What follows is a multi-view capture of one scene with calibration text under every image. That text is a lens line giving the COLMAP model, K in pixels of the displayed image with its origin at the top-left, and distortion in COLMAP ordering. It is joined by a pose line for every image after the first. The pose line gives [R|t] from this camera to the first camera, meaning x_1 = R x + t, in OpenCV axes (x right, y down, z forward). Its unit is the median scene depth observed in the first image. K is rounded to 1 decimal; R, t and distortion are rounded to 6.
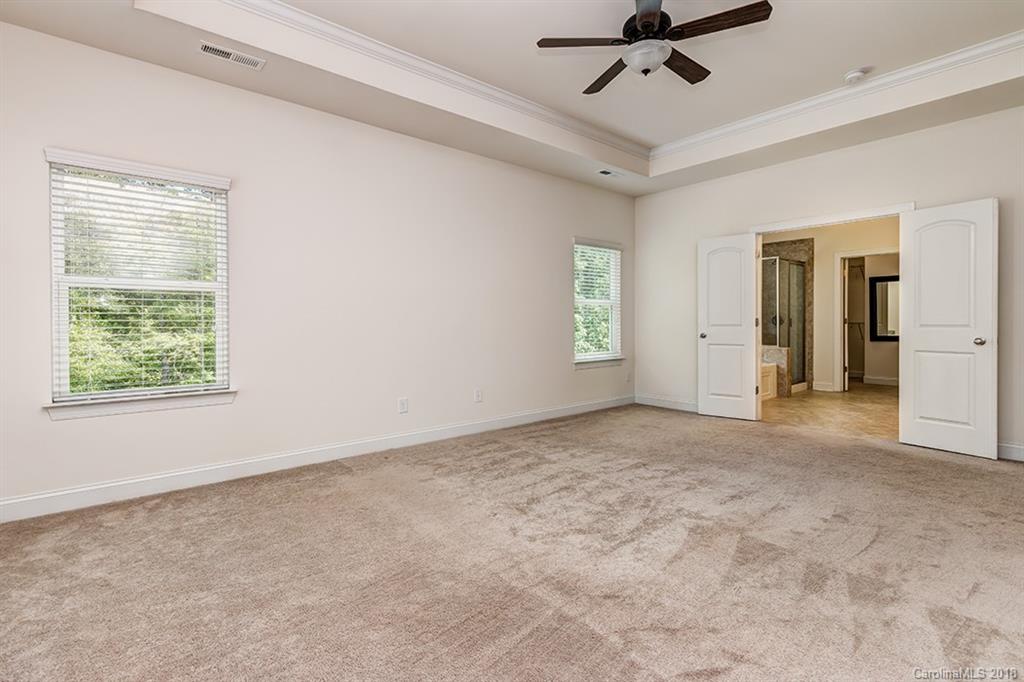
lens RADIAL K [[474.1, 0, 515.6], [0, 474.1, 345.6], [0, 0, 1]] dist [0.000214, 0.000081]
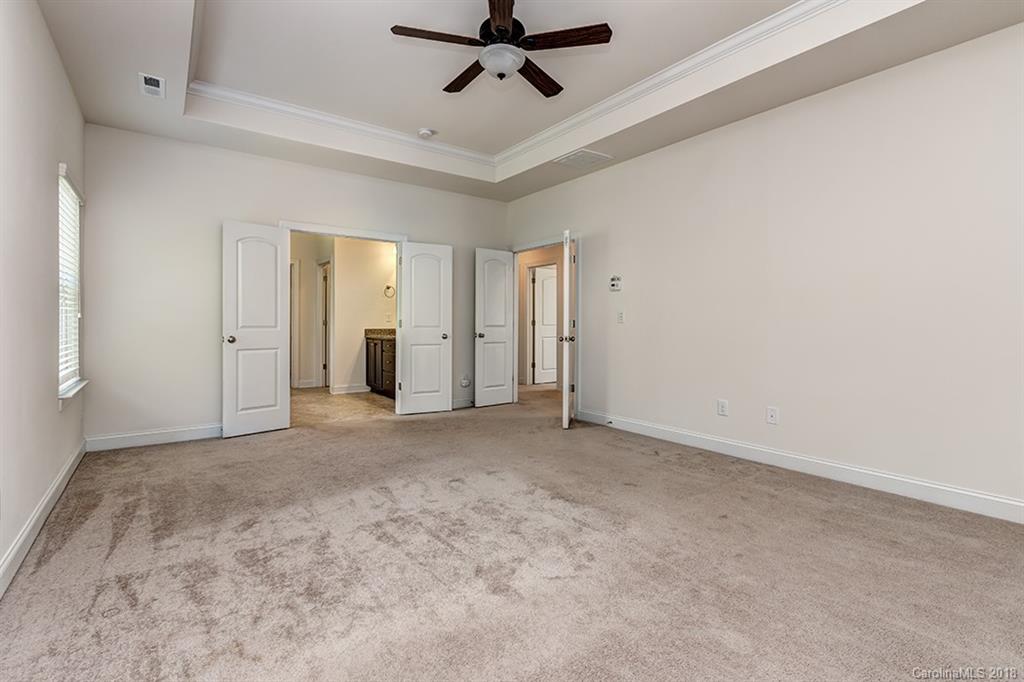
lens RADIAL K [[472.5, 0, 506.8], [0, 472.5, 340.8], [0, 0, 1]] dist [-0.001179, -0.000304]
pose [[0.081103, -0.033854, 0.996131, -0.434747], [0.046317, 0.998471, 0.030162, -0.025067], [-0.995629, 0.043691, 0.082547, 0.540923]]
